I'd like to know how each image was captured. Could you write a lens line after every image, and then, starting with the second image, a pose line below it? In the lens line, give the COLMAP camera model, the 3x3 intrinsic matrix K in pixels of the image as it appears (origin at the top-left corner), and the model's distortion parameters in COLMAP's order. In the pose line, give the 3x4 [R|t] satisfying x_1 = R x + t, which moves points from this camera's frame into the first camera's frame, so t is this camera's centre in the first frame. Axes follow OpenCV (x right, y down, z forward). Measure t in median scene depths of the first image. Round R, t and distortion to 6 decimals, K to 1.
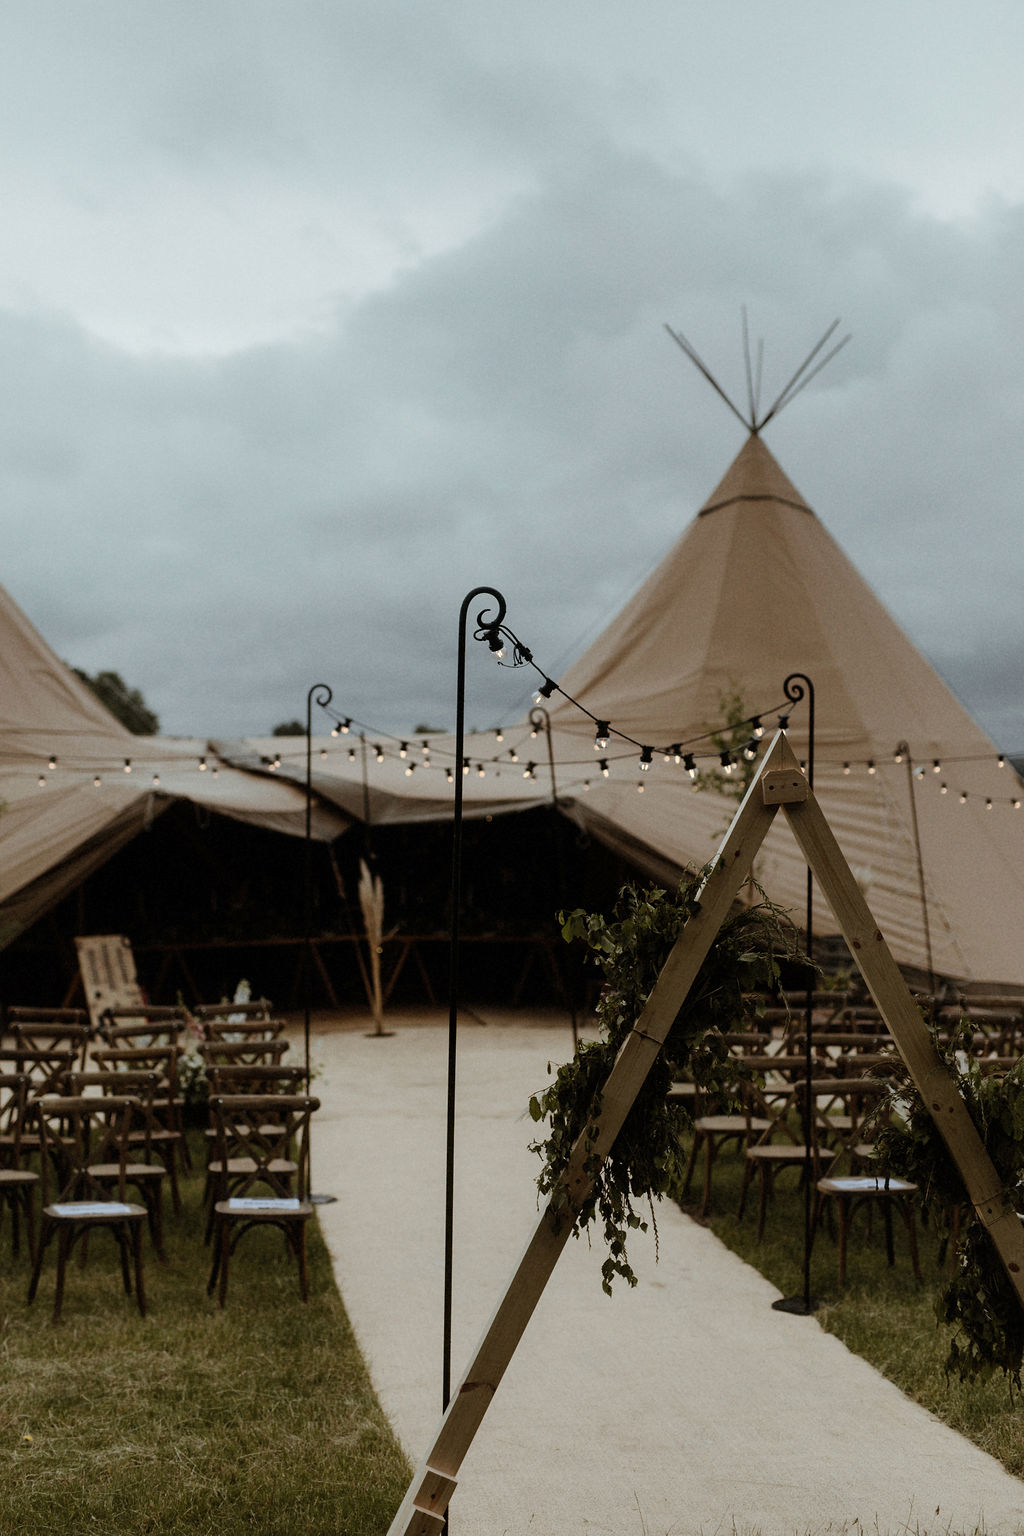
lens RADIAL K [[2322.5, 0, 512.0], [0, 2322.5, 768.0], [0, 0, 1]] dist [0.030744, 0.016933]
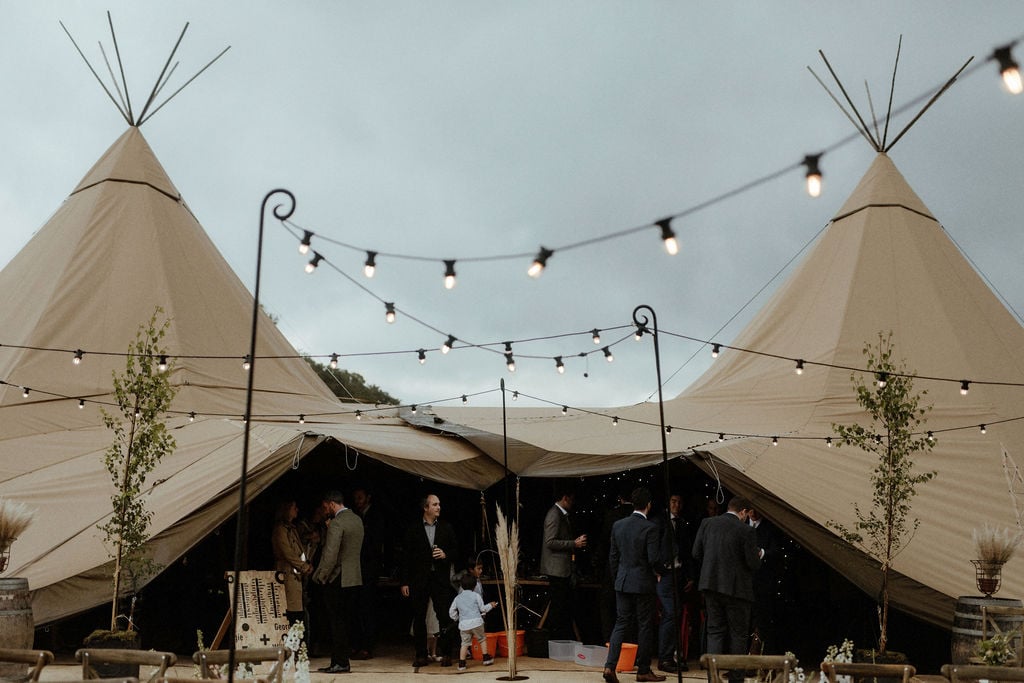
lens RADIAL K [[1268.8, 0, 512.0], [0, 1268.8, 341.5], [0, 0, 1]] dist [0.003935, -0.032266]
pose [[0.987117, 0.008031, -0.159798, 0.030729], [-0.027505, 0.992389, -0.120033, 0.035058], [0.157618, 0.122882, 0.979825, 0.440055]]
